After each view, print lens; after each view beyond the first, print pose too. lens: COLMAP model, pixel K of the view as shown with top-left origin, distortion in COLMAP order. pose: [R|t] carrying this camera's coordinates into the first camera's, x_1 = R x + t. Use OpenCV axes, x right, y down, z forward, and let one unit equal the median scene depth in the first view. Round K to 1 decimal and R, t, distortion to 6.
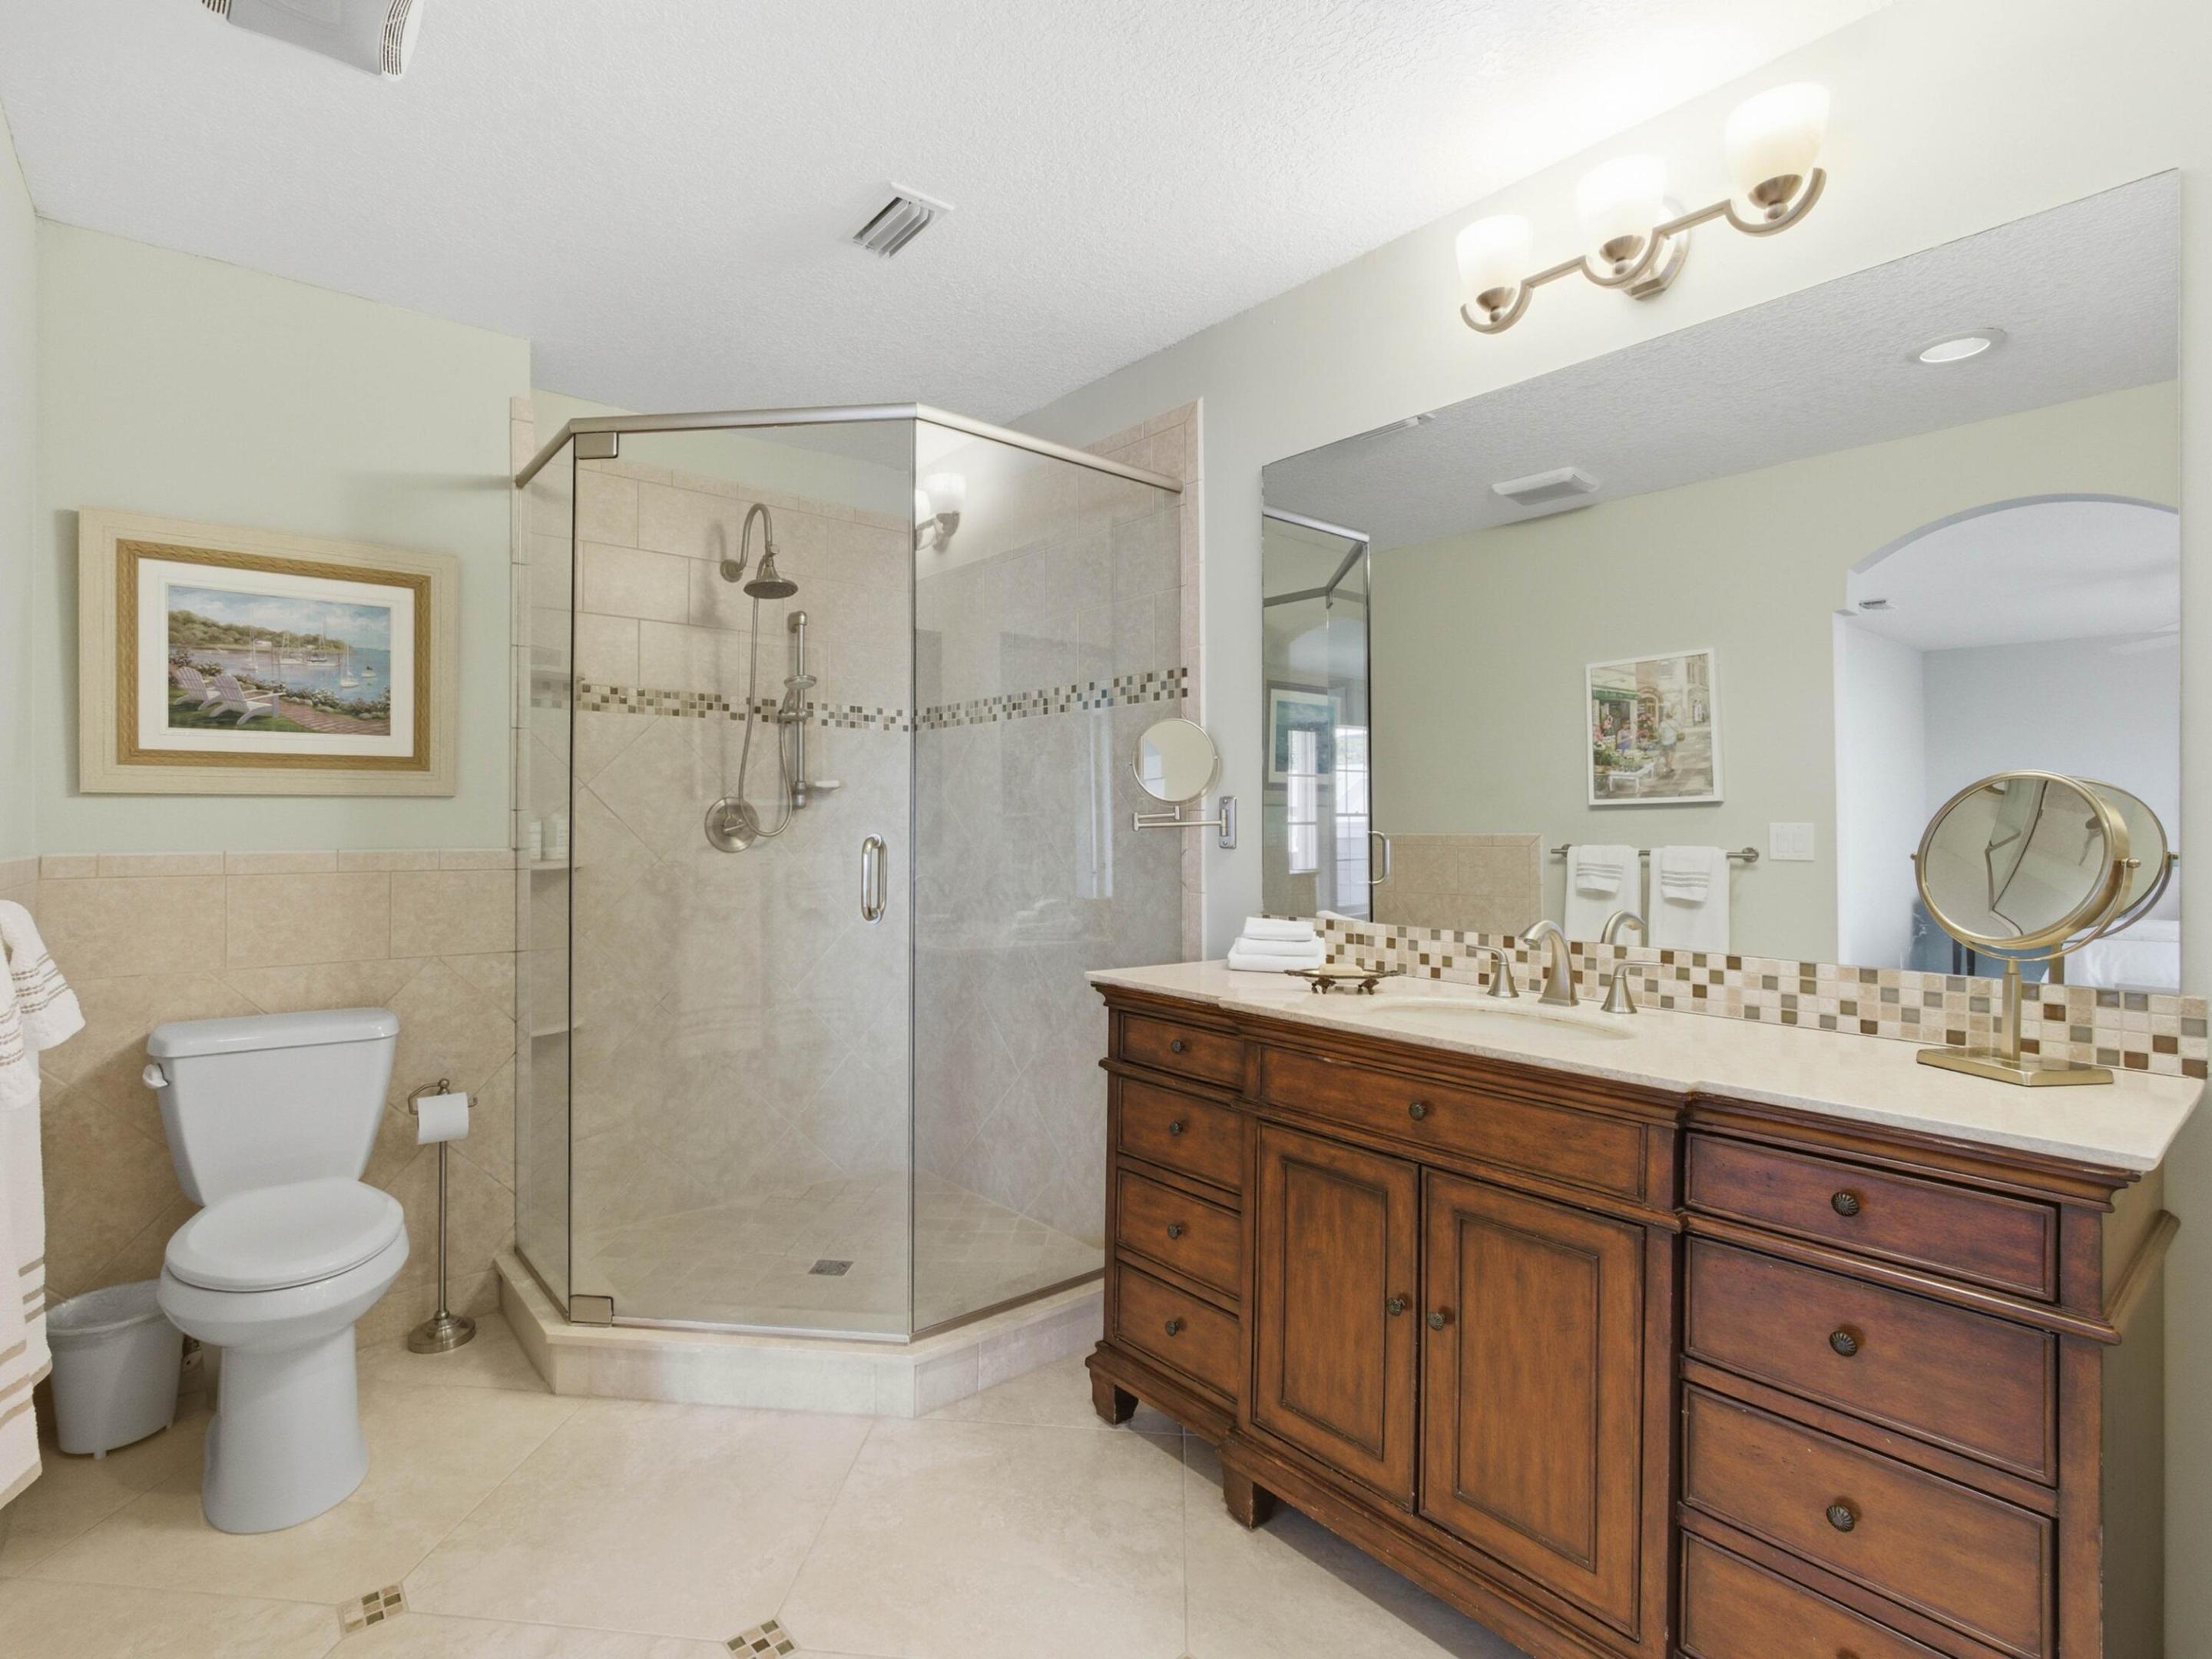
lens RADIAL K [[1060.9, 0, 1105.7], [0, 1060.9, 818.9], [0, 0, 1]] dist [-0.013241, 0.004527]
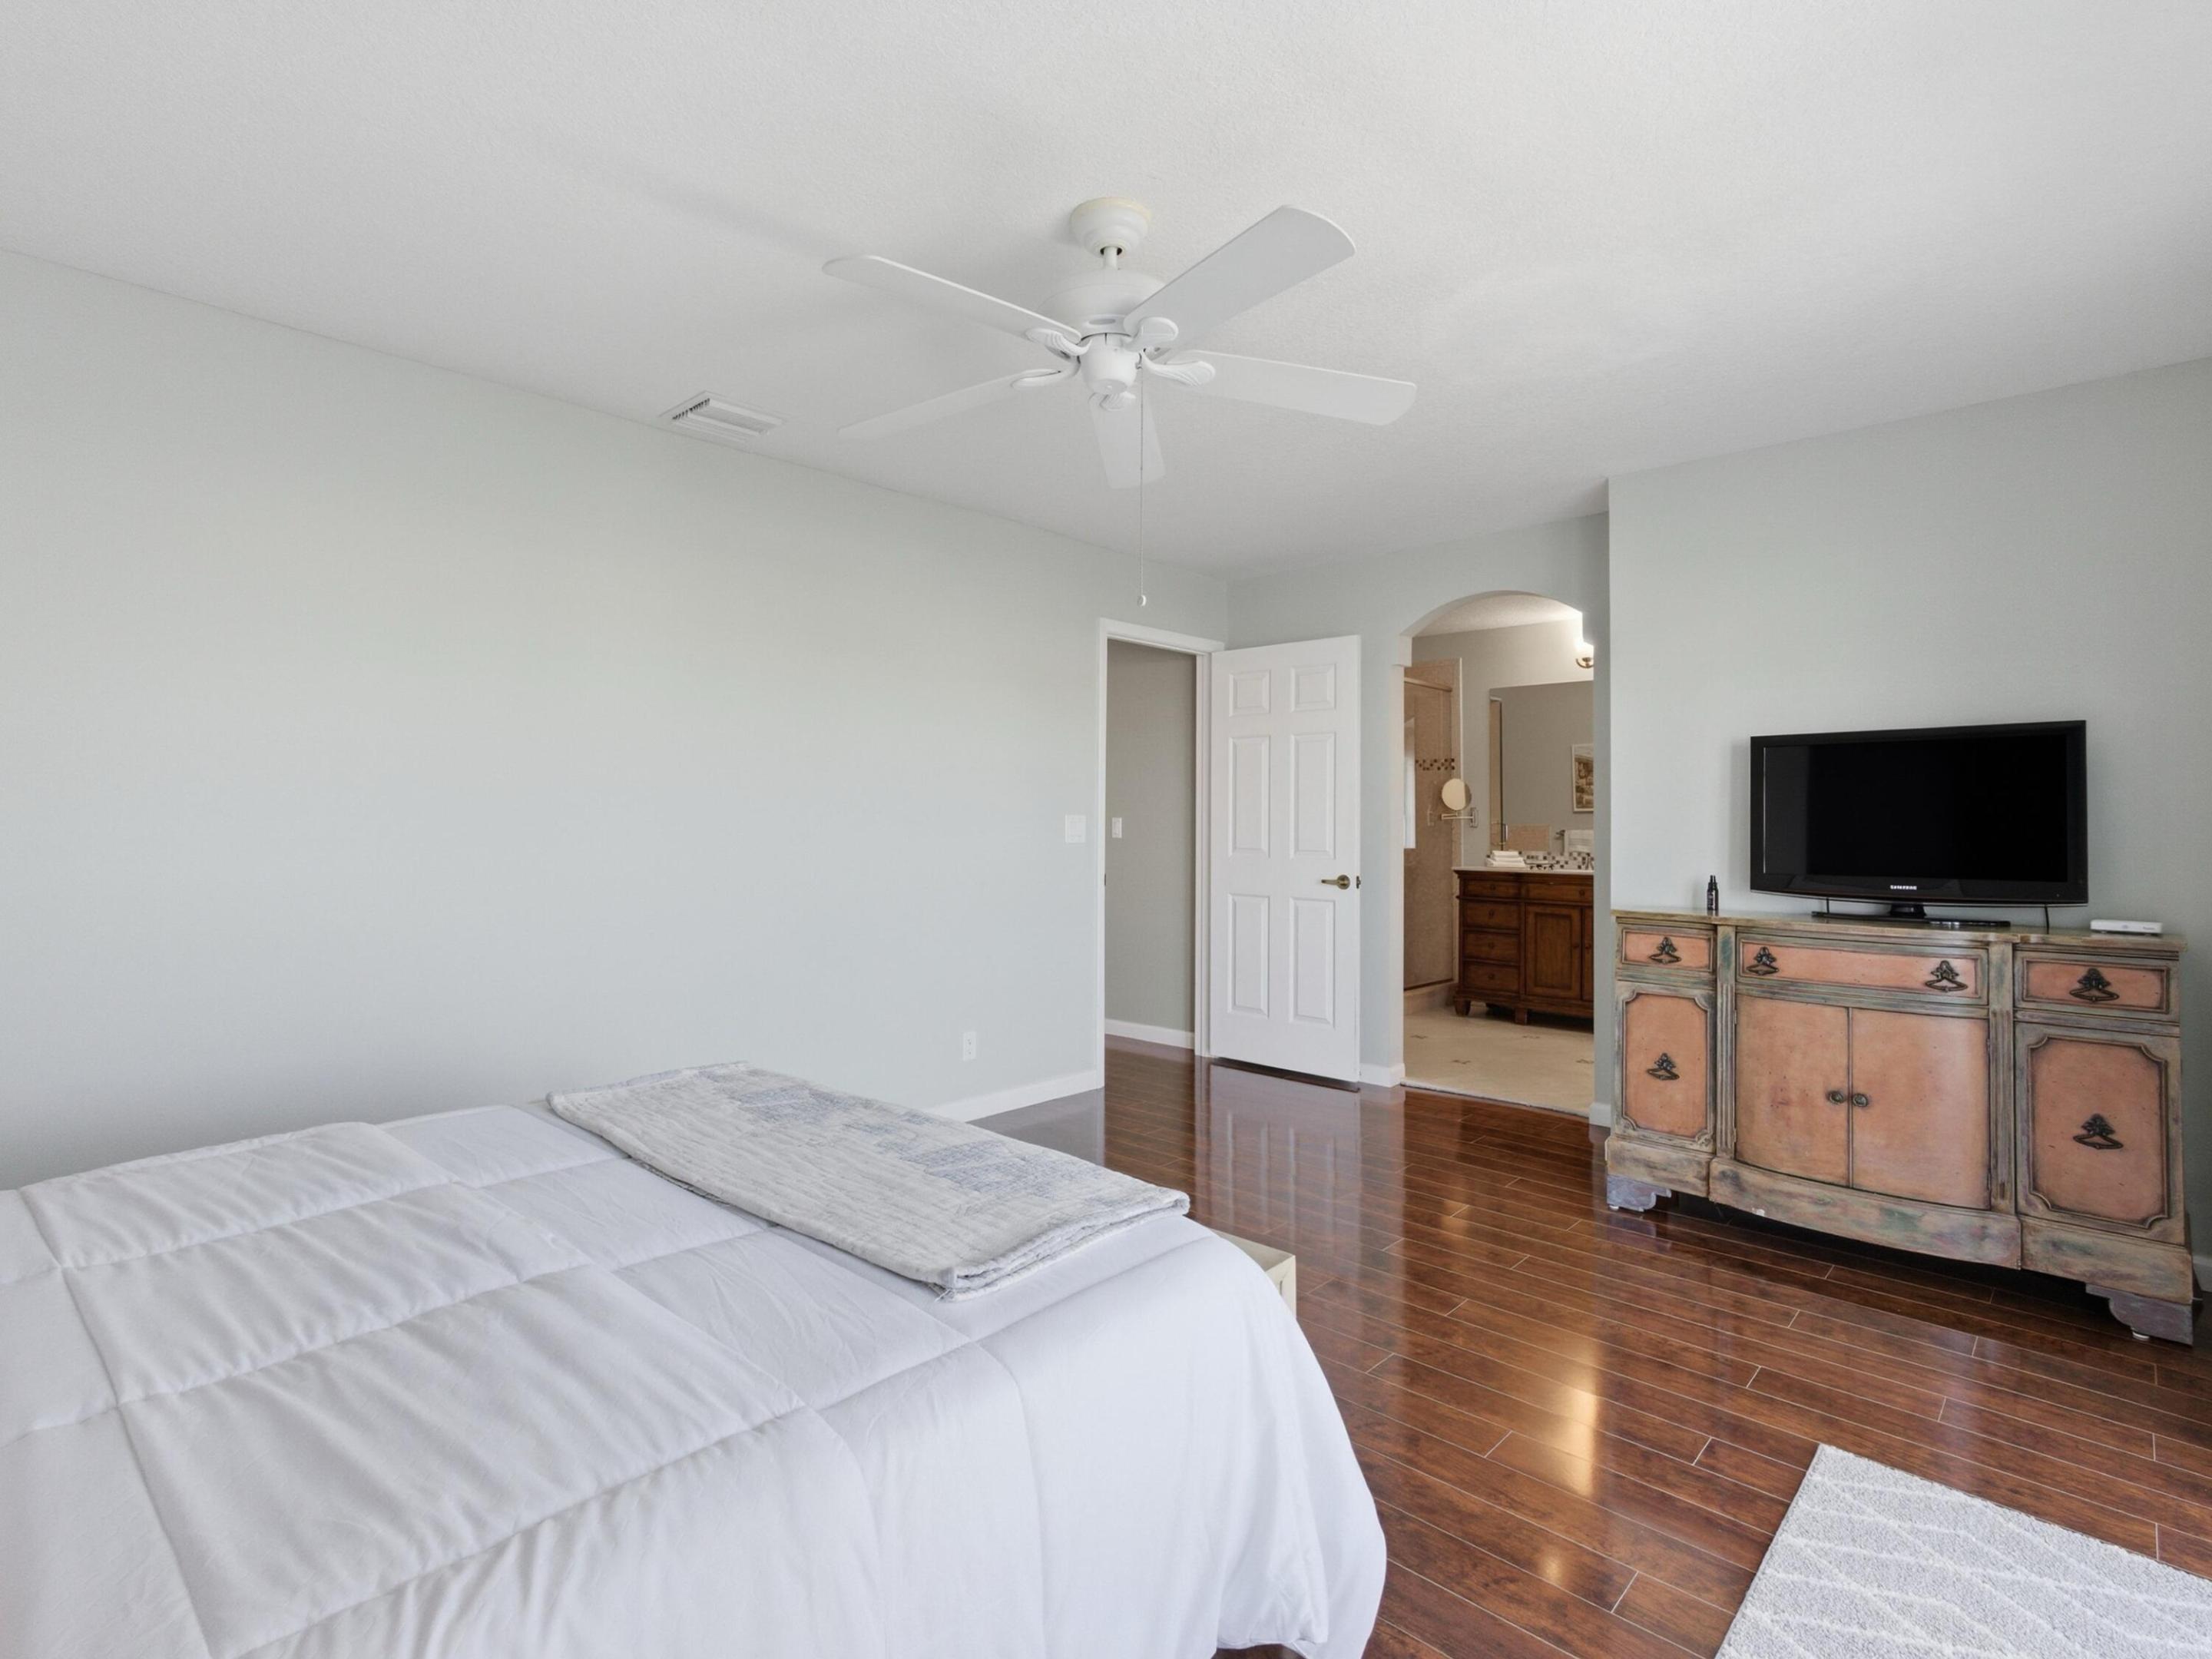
lens RADIAL K [[1081.4, 0, 1106.1], [0, 1081.4, 817.9], [0, 0, 1]] dist [-0.009427, 0.003432]
pose [[0.993032, -0.001368, 0.117835, -1.490711], [0.002173, 0.999975, -0.006706, 0.025758], [-0.117823, 0.006916, 0.993011, -2.124963]]
